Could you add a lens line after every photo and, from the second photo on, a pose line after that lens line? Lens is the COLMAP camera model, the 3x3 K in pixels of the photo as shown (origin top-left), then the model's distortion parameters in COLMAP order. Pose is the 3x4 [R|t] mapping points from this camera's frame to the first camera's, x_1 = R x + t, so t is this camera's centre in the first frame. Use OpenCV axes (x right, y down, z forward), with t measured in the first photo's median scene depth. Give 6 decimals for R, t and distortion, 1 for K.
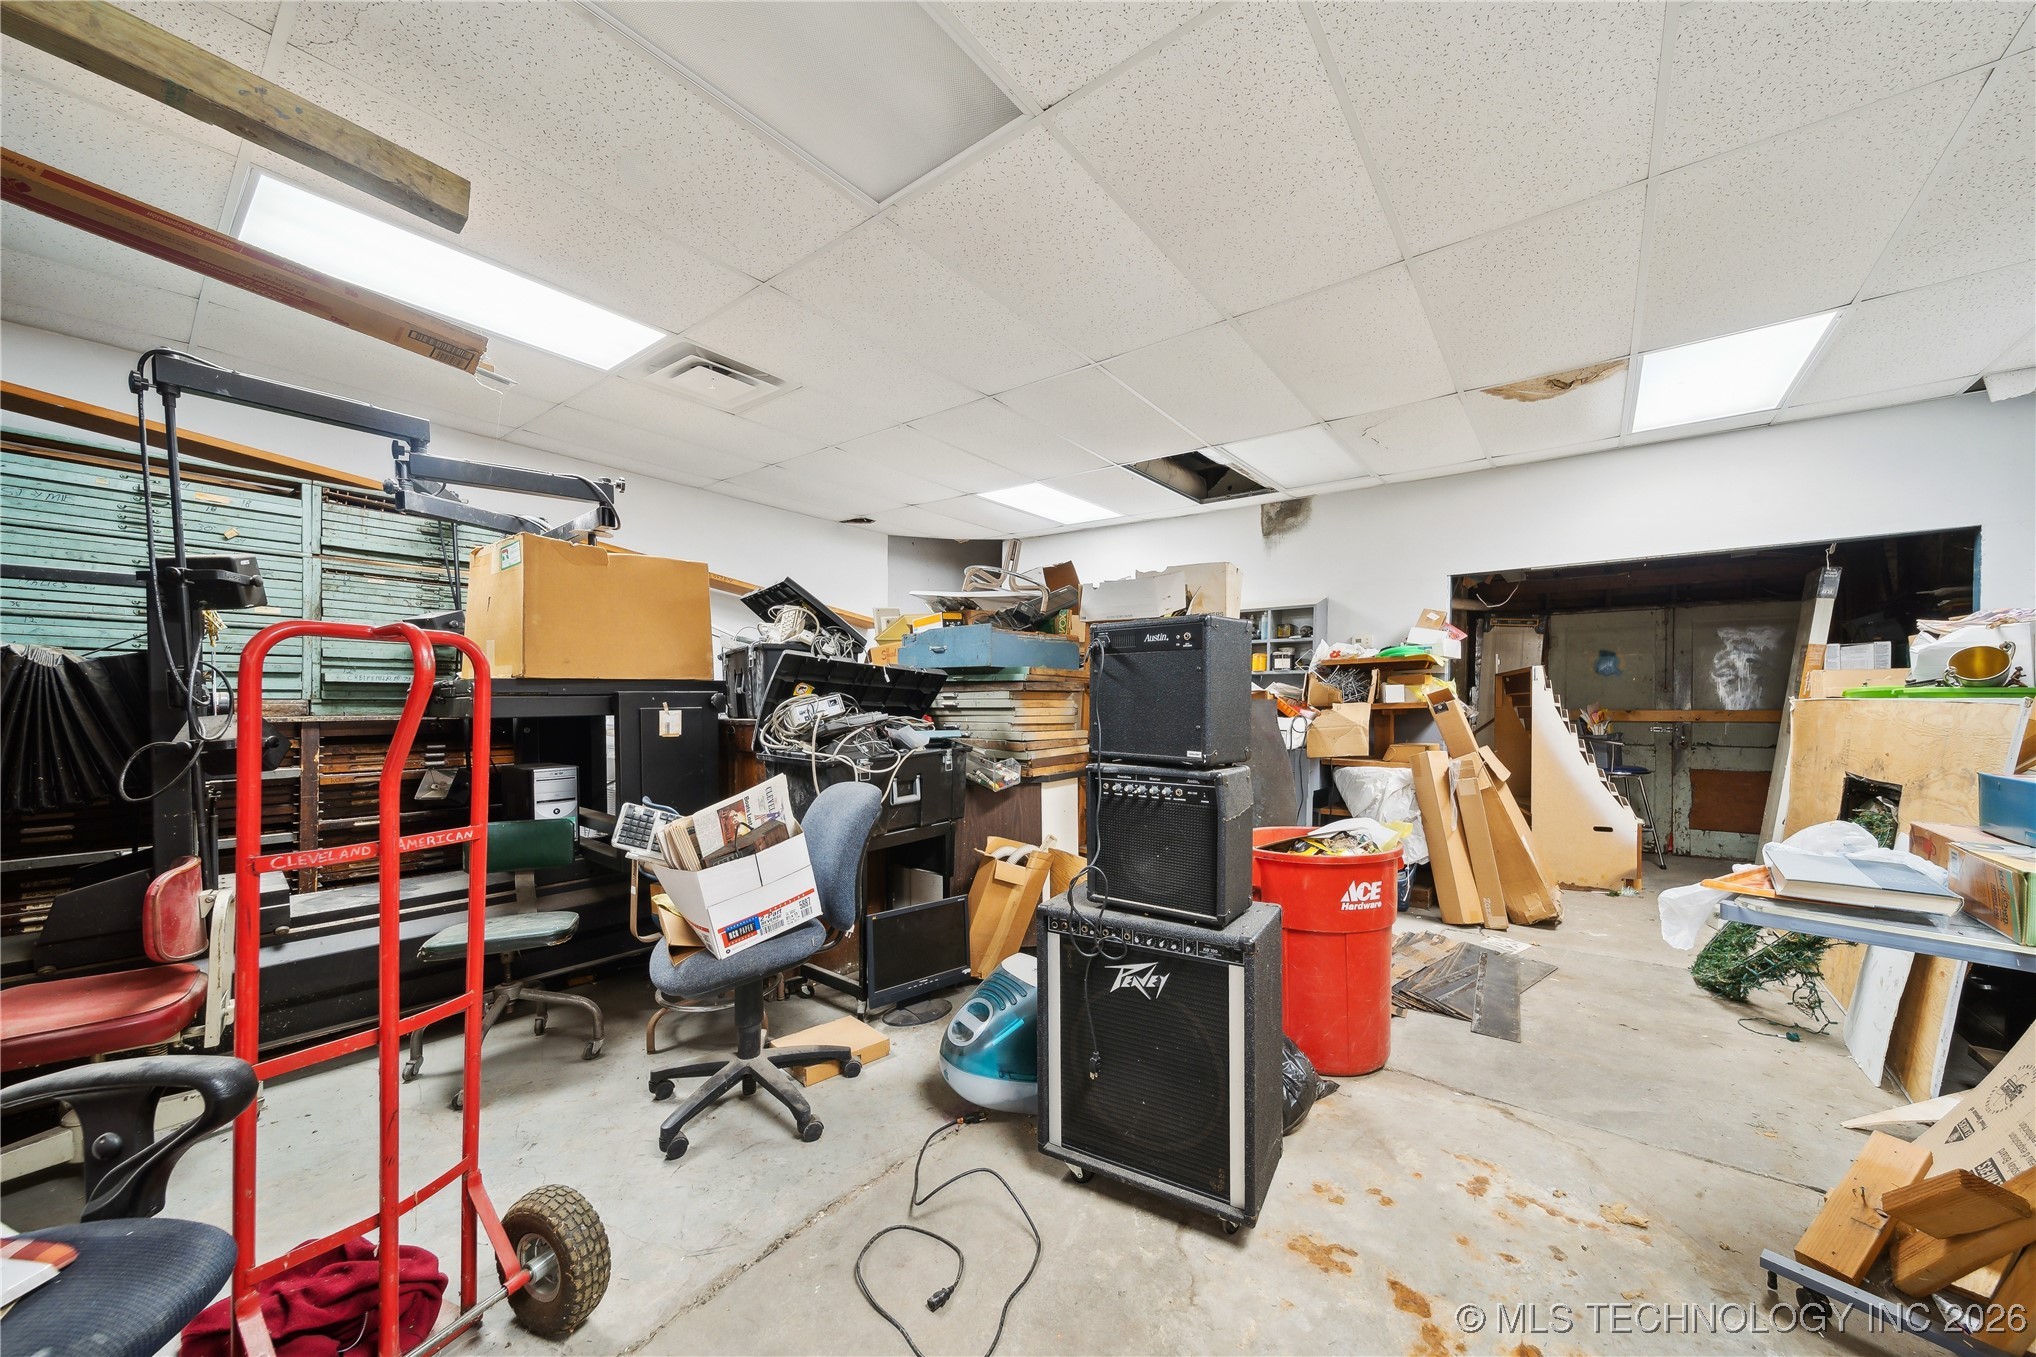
lens RADIAL K [[733.2, 0, 1017.2], [0, 733.2, 693.0], [0, 0, 1]] dist [0.000615, -0.001569]
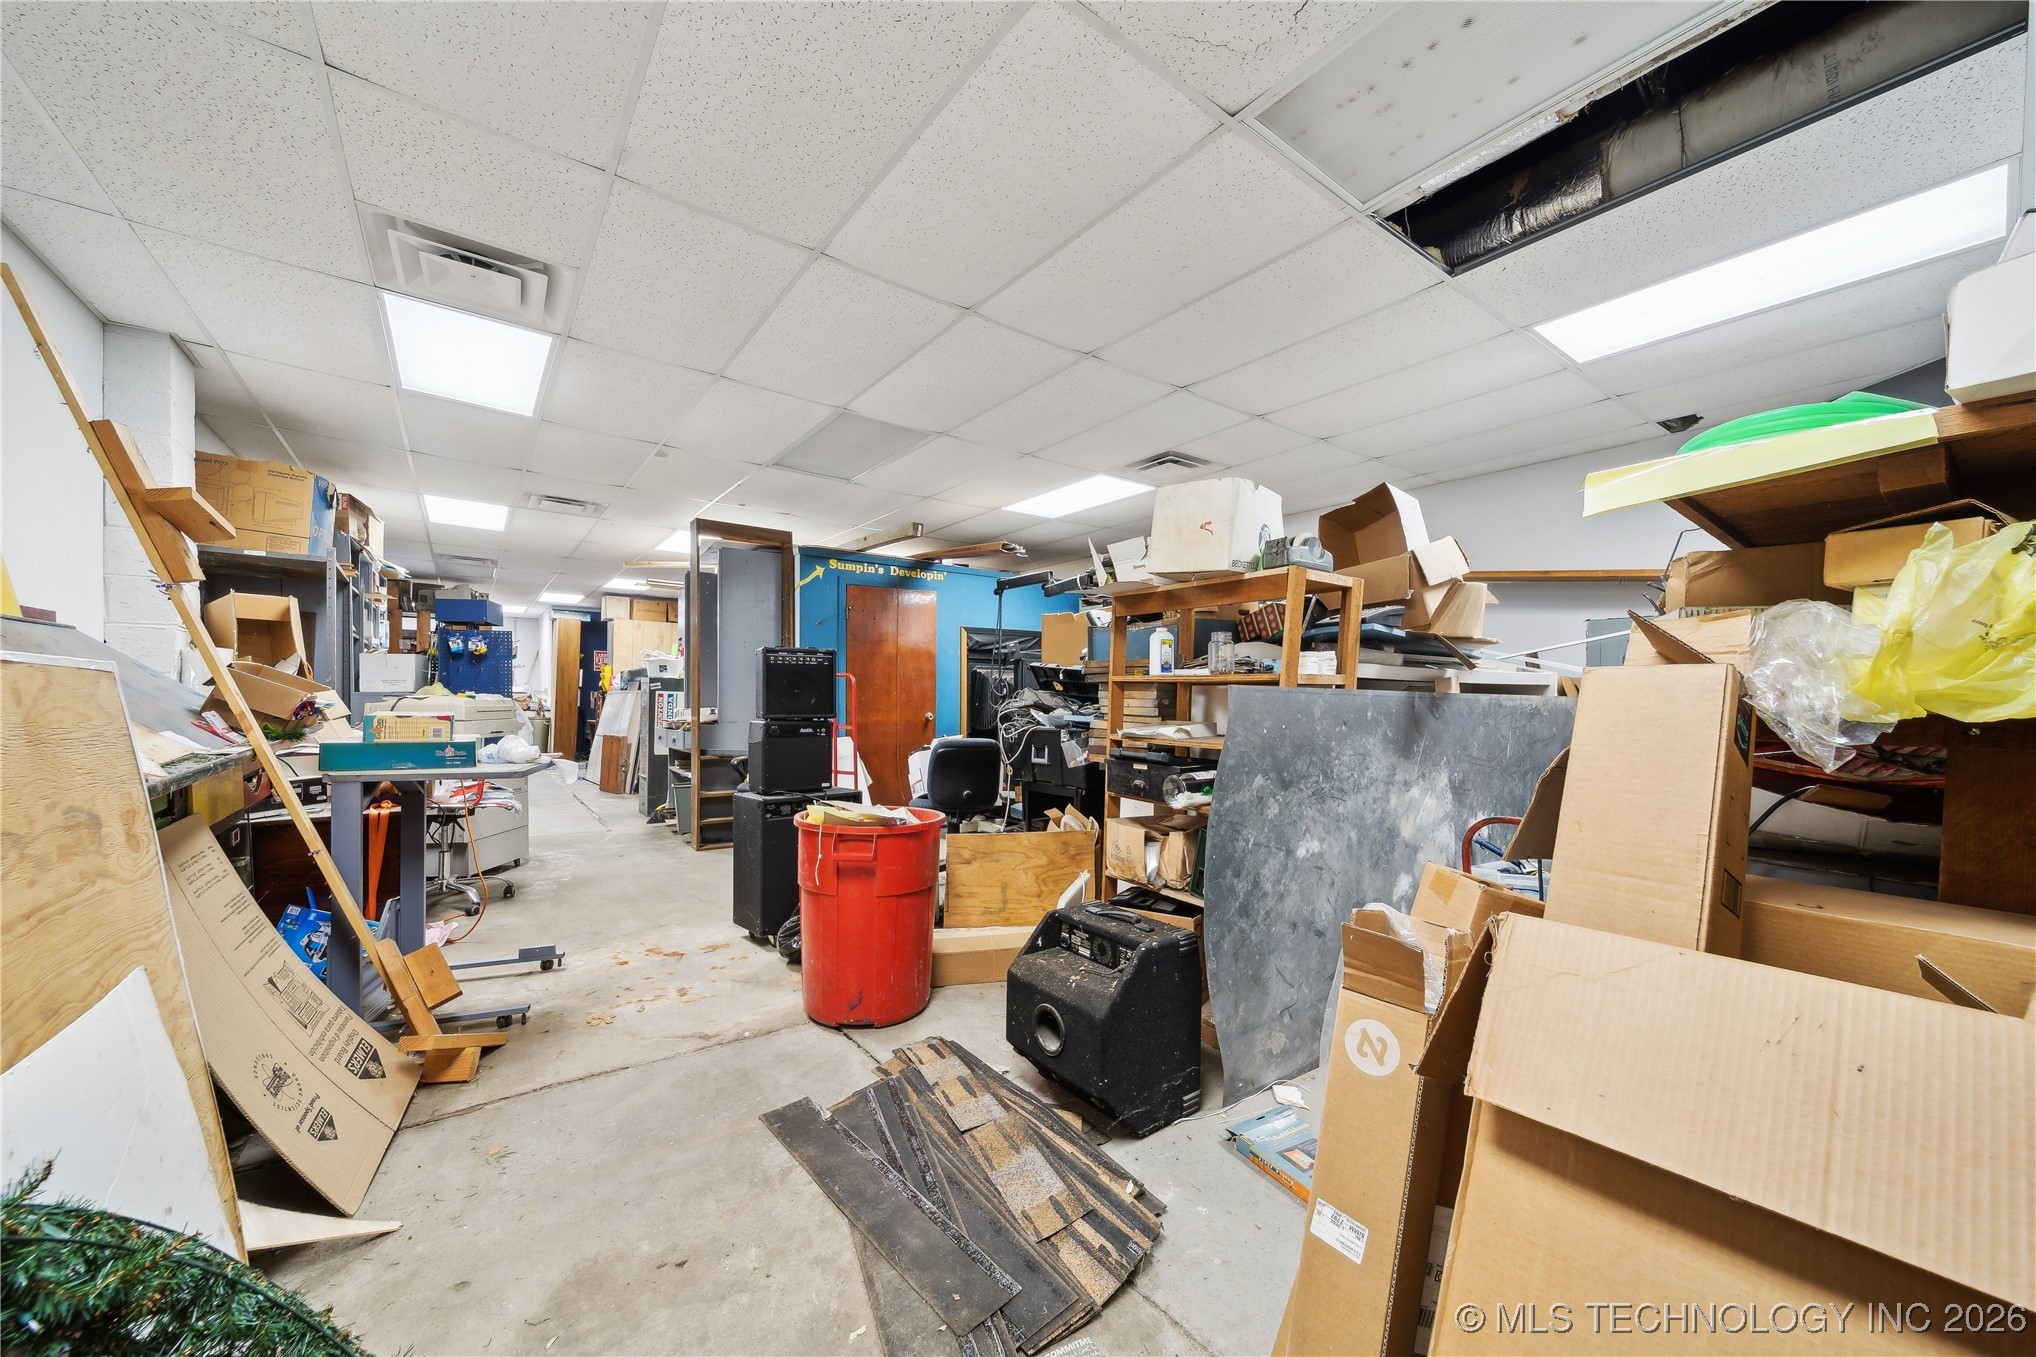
lens RADIAL K [[733.2, 0, 1023.3], [0, 733.2, 689.0], [0, 0, 1]] dist [0.000615, -0.001569]
pose [[-0.255441, -0.014816, -0.966711, 1.146874], [-0.001564, 0.999888, -0.014911, 0.023886], [0.966823, -0.002297, -0.255436, 1.225848]]
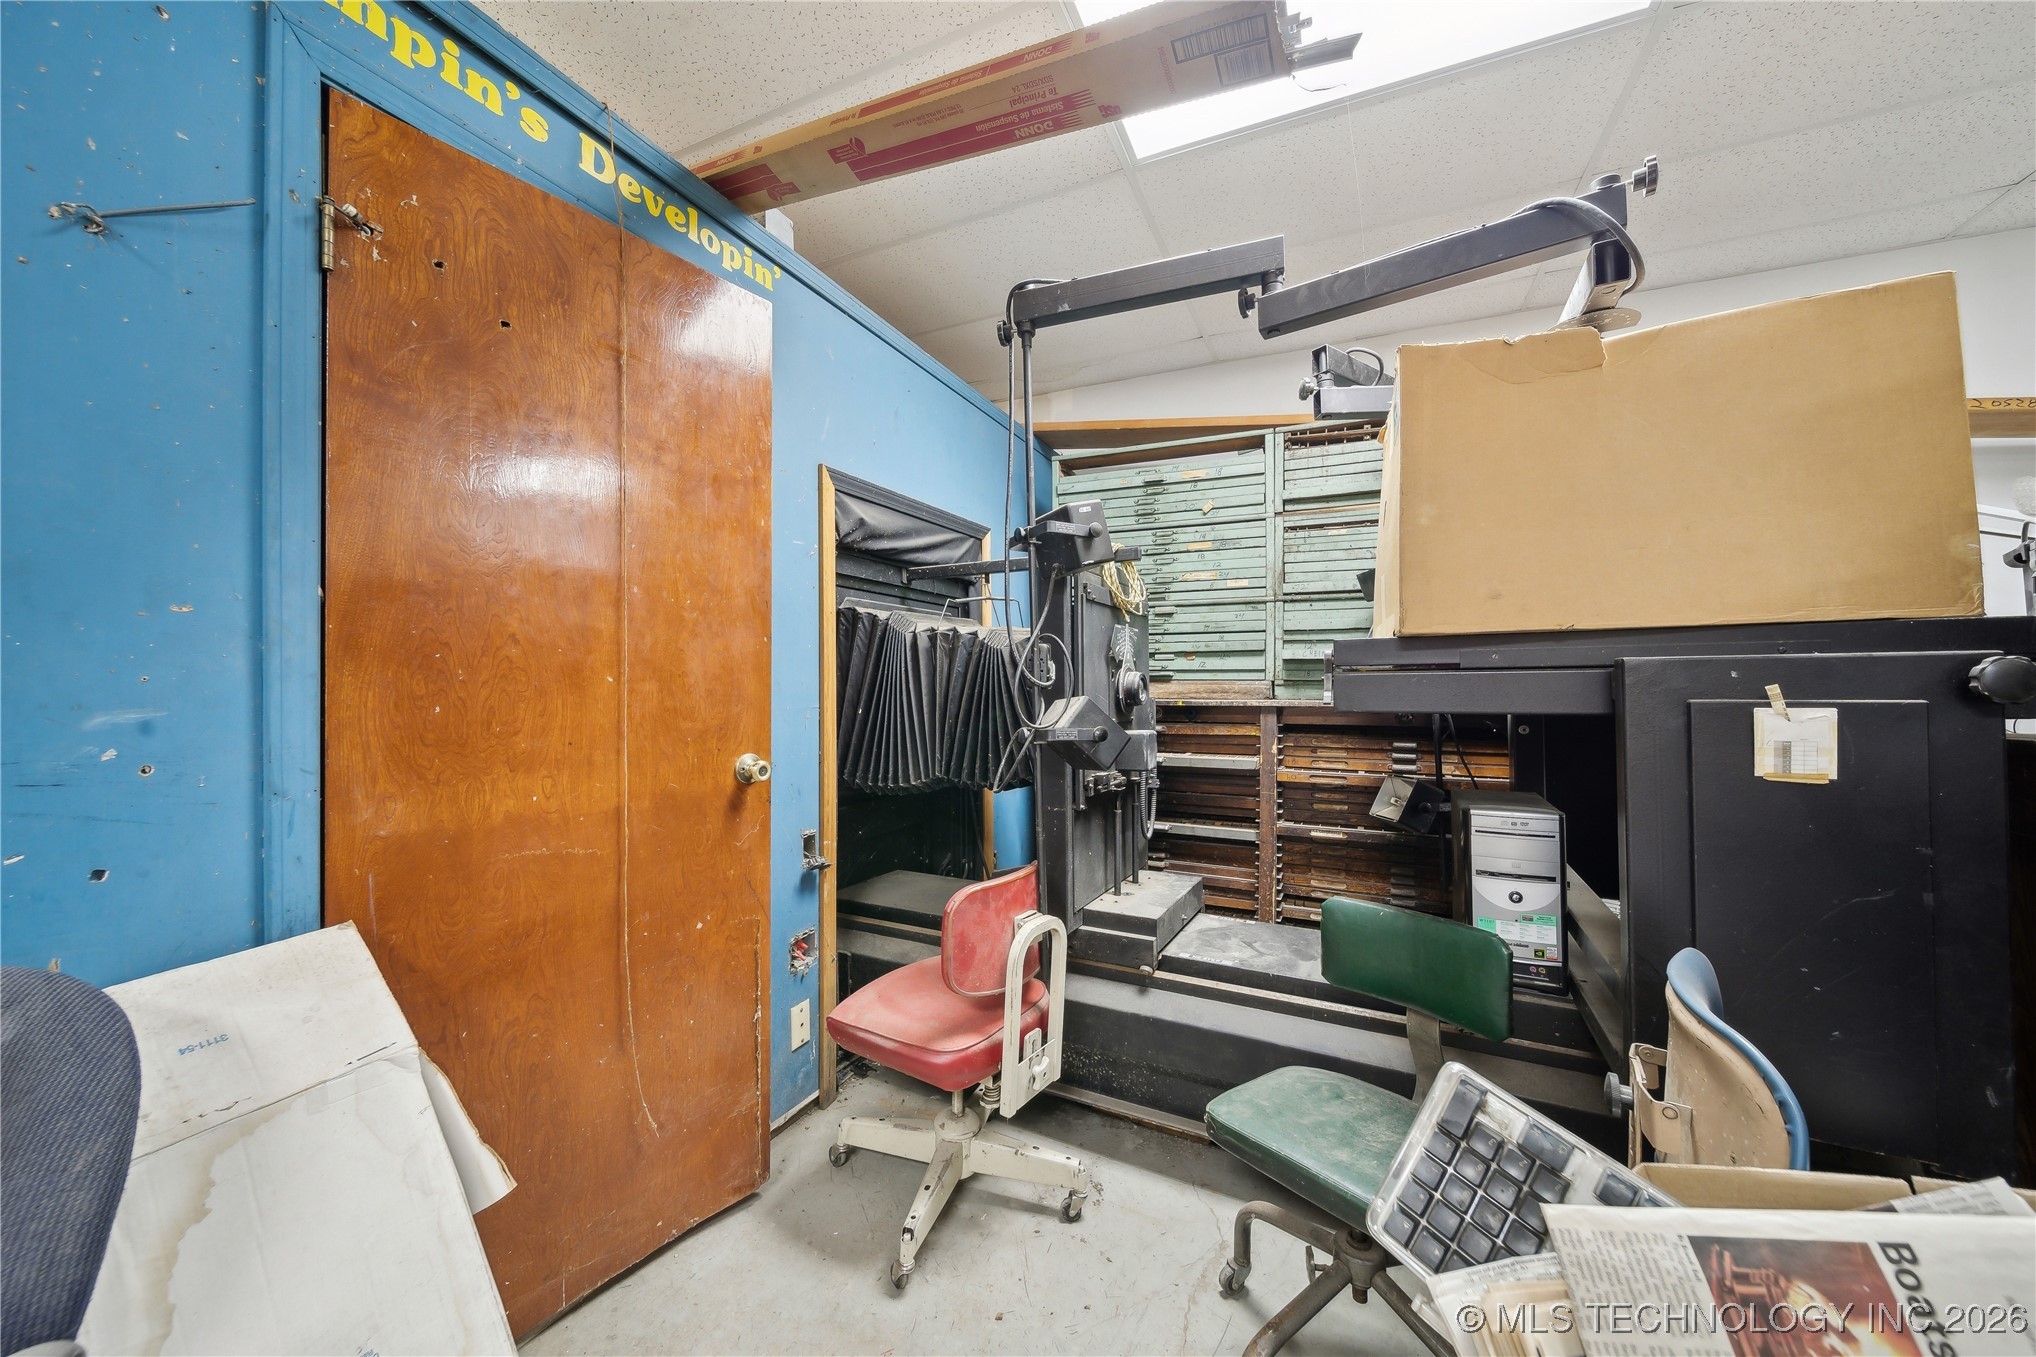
lens RADIAL K [[733.2, 0, 1005.6], [0, 733.2, 682.5], [0, 0, 1]] dist [0.000615, -0.001569]
pose [[0.236114, -0.000253, -0.971725, -0.201235], [0.008554, 0.999962, 0.001819, 0.007225], [0.971688, -0.008742, 0.236107, 0.501444]]
